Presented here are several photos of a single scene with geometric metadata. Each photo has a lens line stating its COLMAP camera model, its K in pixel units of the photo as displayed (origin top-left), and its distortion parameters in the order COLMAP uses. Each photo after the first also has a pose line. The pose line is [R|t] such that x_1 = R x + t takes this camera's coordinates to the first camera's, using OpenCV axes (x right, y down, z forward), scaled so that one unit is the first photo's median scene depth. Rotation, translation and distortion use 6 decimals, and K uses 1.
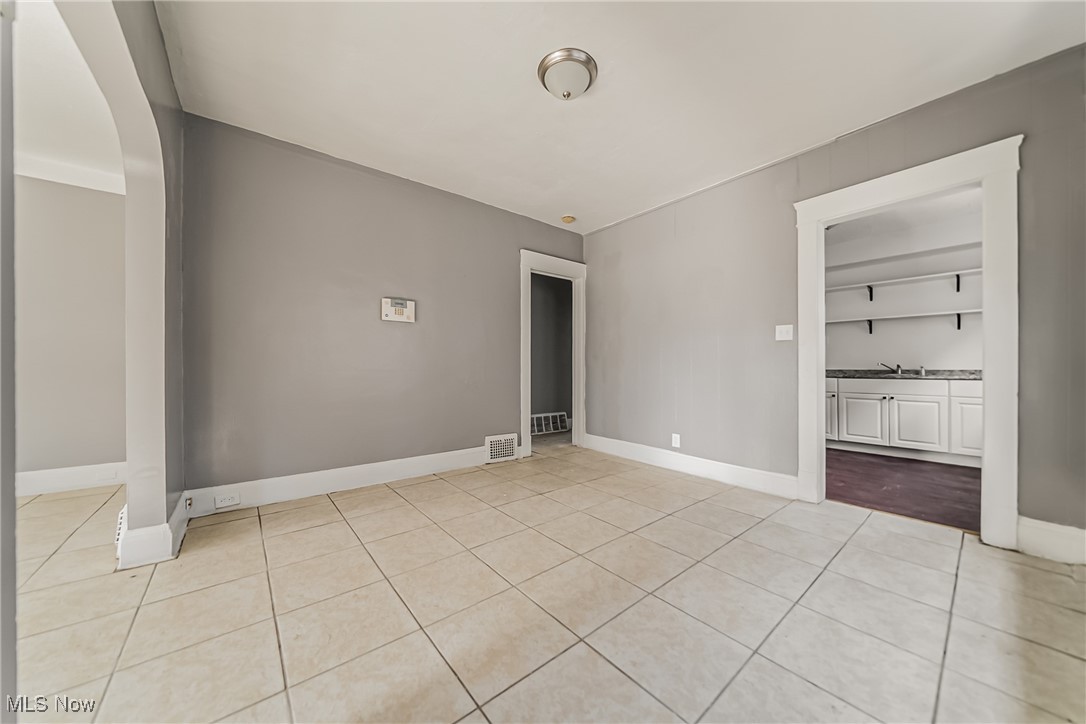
lens RADIAL K [[373.6, 0, 538.2], [0, 373.6, 362.8], [0, 0, 1]] dist [-0.006363, -0.000226]
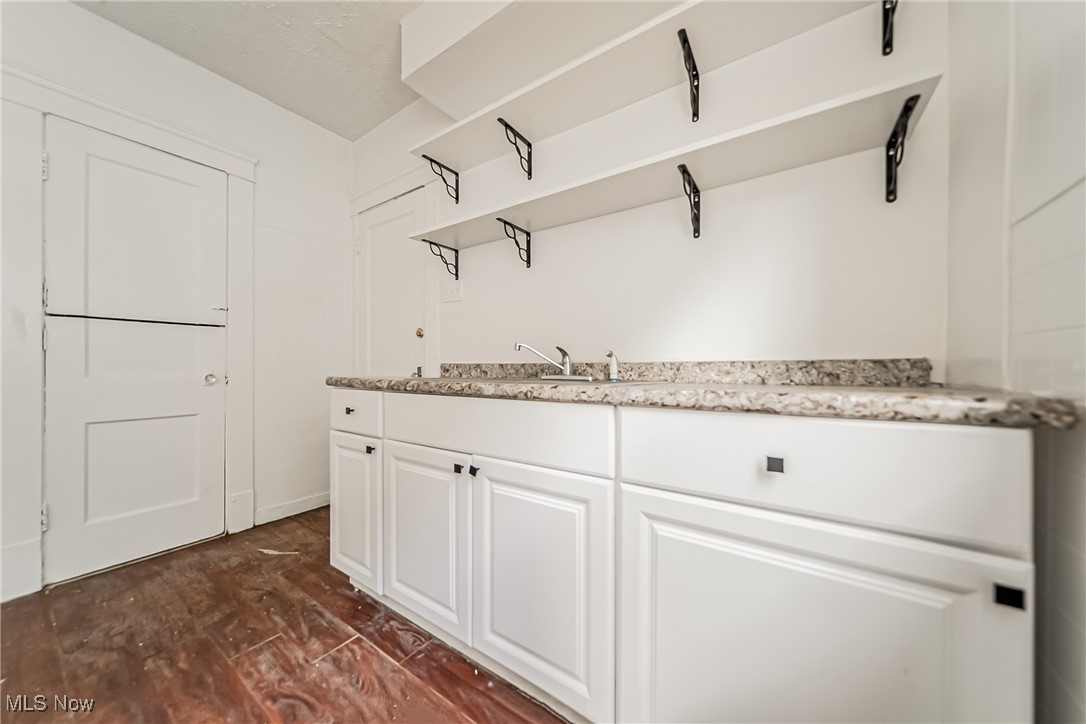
lens RADIAL K [[373.6, 0, 538.7], [0, 373.6, 365.9], [0, 0, 1]] dist [-0.006363, -0.000226]
pose [[0.956163, -0.005989, 0.292774, 0.908034], [0.001441, 0.999875, 0.015745, 0.016899], [-0.292831, -0.014633, 0.956052, 0.727452]]
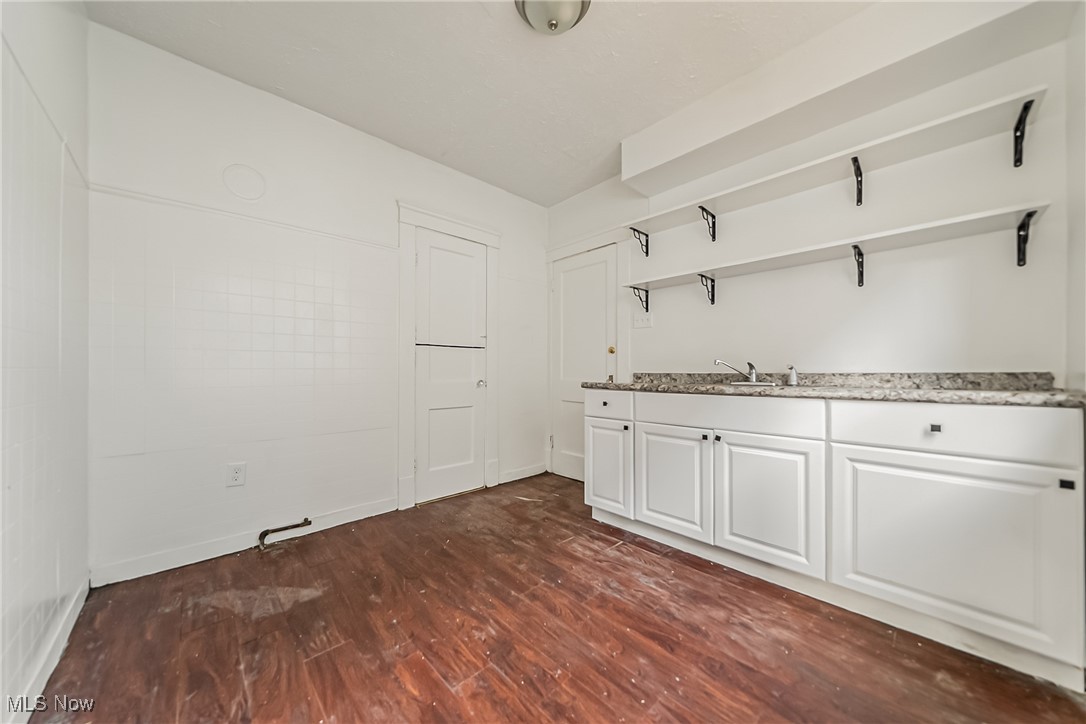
lens RADIAL K [[373.6, 0, 541.5], [0, 373.6, 369.3], [0, 0, 1]] dist [-0.006363, -0.000226]
pose [[0.996239, -0.005389, 0.086479, 0.696994], [0.004616, 0.999948, 0.009138, 0.007918], [-0.086523, -0.008704, 0.996212, 0.570247]]
